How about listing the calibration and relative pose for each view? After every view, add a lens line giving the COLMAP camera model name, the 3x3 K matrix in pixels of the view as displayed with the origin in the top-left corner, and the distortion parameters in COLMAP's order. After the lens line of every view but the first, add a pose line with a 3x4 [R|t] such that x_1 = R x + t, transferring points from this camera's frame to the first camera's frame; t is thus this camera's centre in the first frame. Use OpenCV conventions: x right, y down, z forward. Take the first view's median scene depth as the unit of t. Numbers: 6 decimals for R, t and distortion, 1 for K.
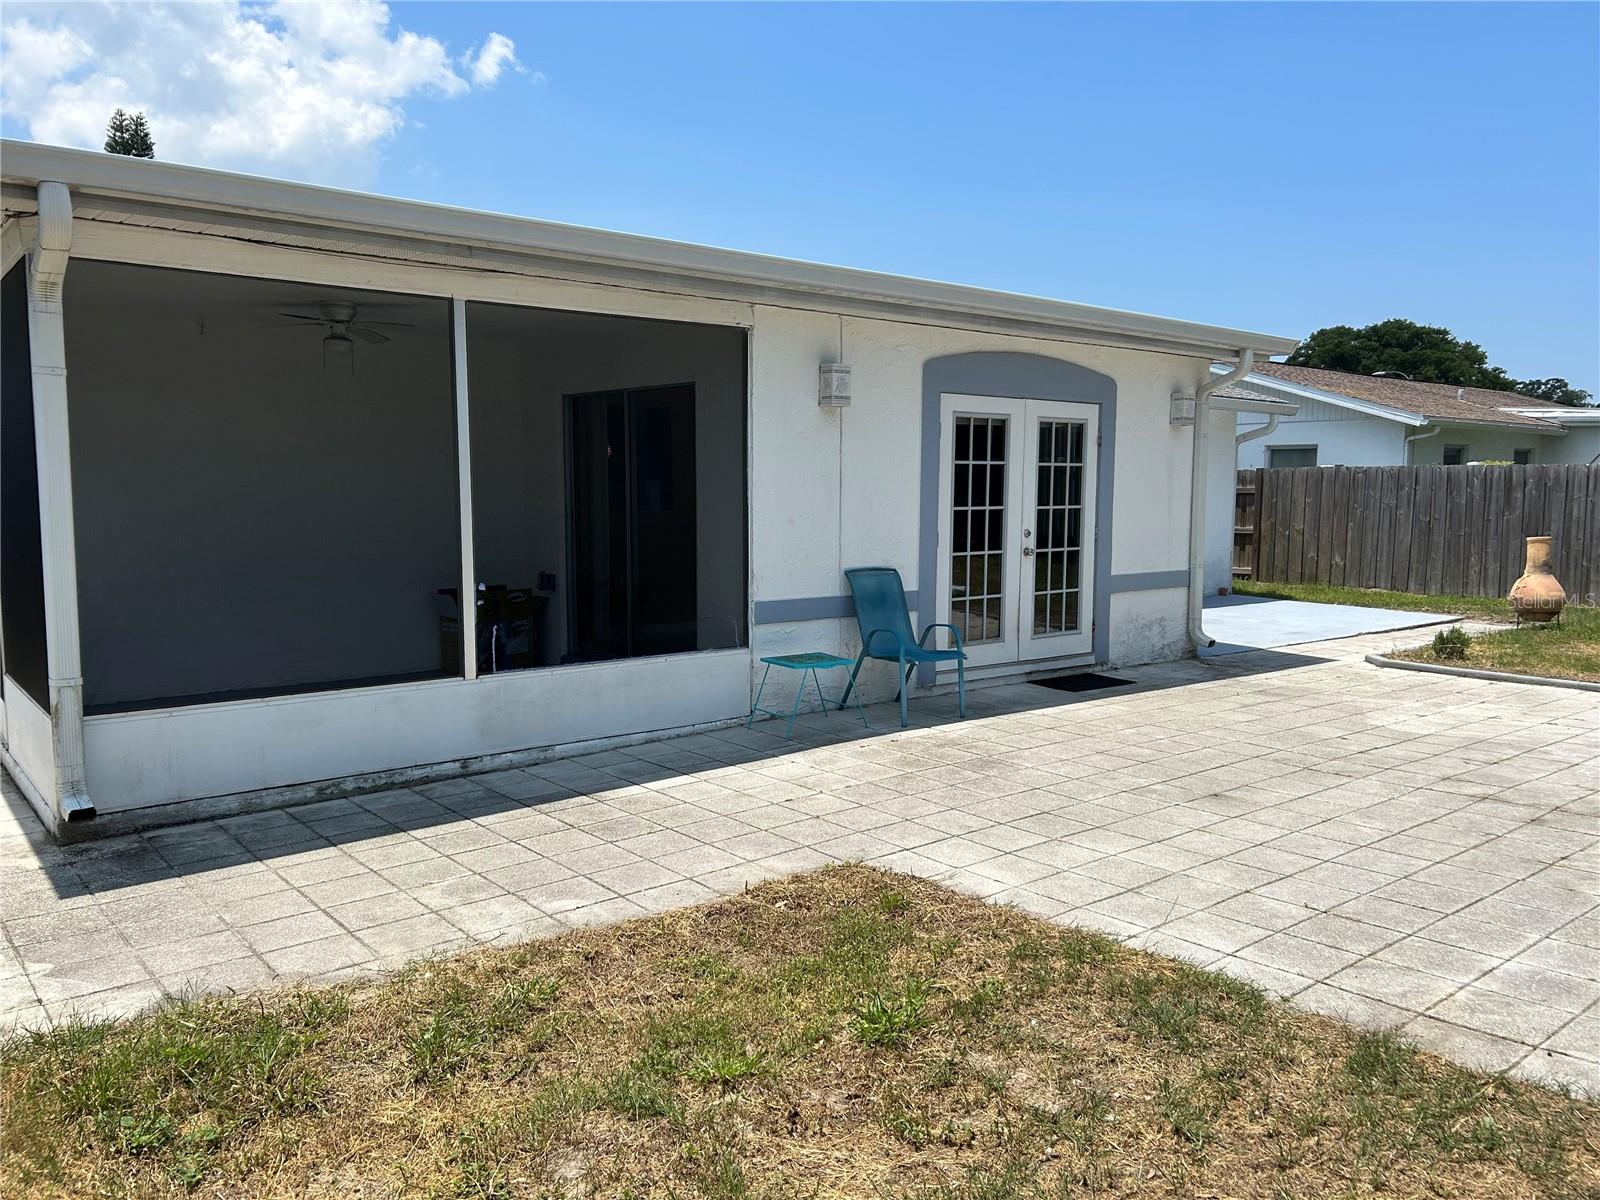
lens RADIAL K [[1210.4, 0, 801.9], [0, 1210.4, 602.7], [0, 0, 1]] dist [0.051447, -0.042022]
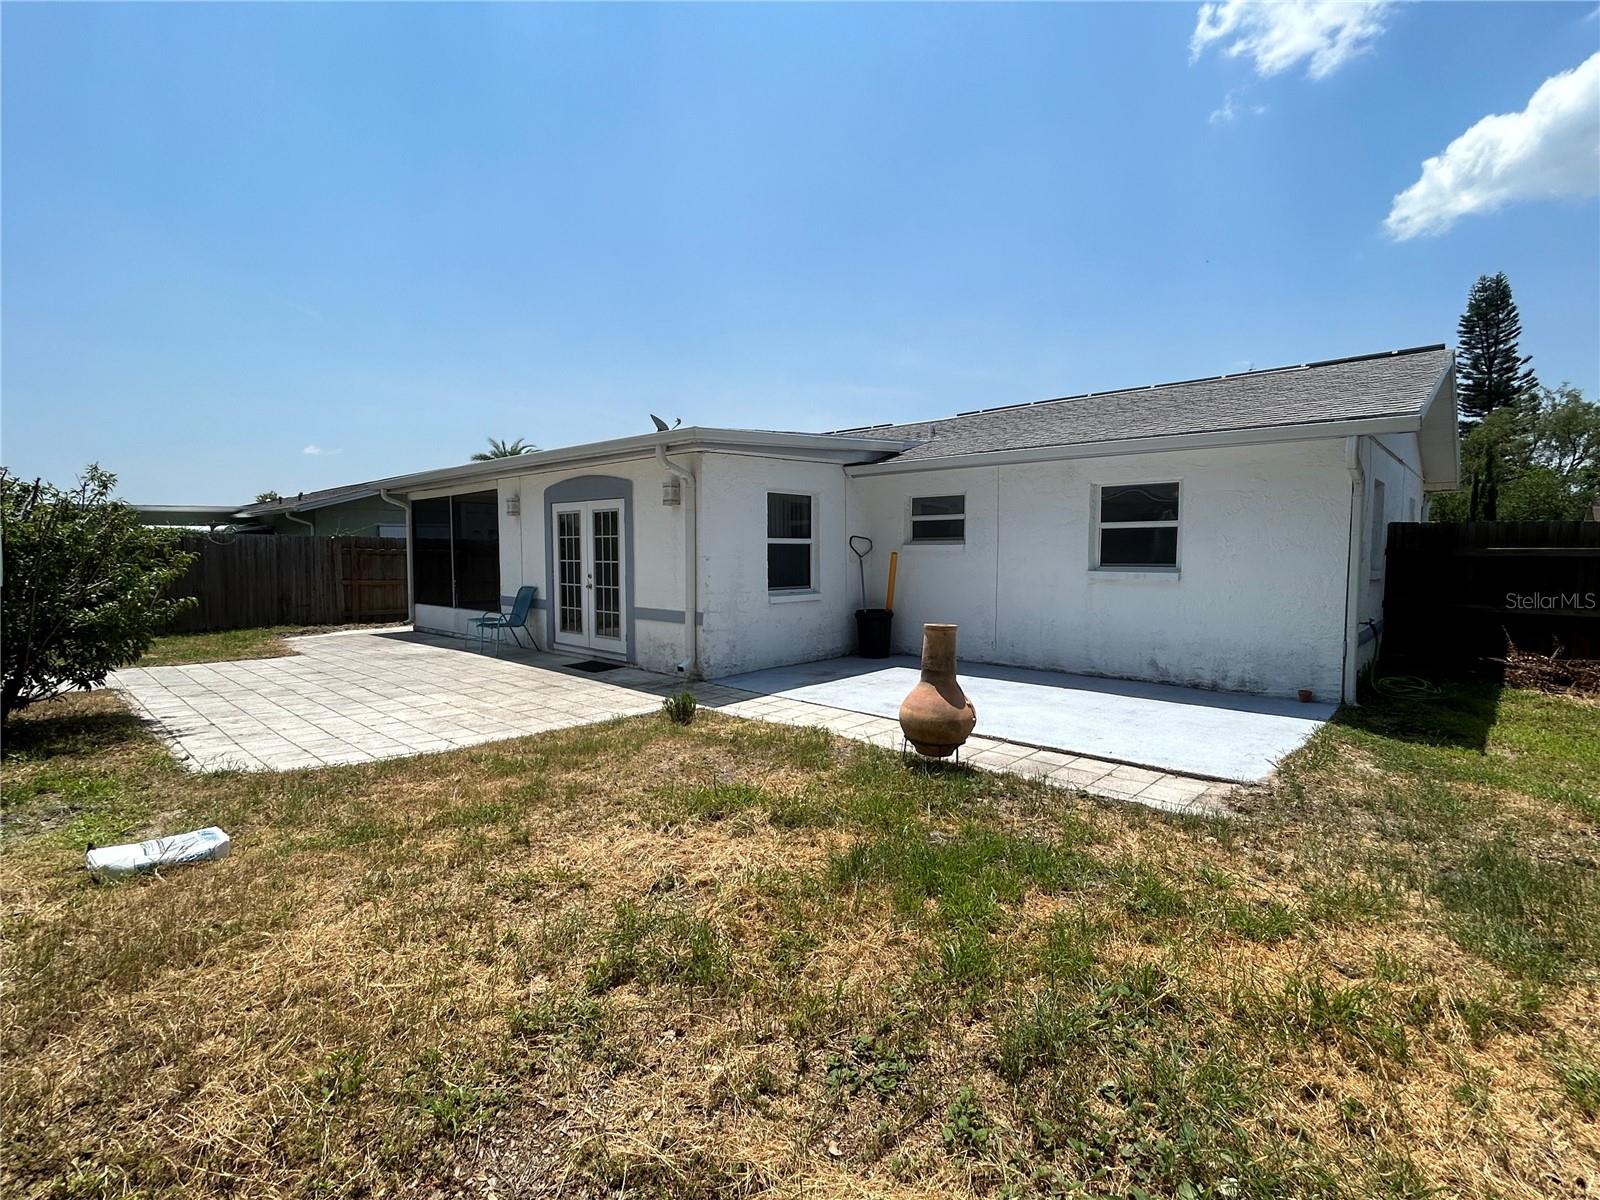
lens RADIAL K [[749.9, 0, 798.5], [0, 749.9, 597.3], [0, 0, 1]] dist [-0.000319, 0.000019]
pose [[0.130200, 0.058513, -0.989760, 1.285198], [-0.092444, 0.994625, 0.046640, -0.103226], [0.987169, 0.085424, 0.134909, 1.132406]]
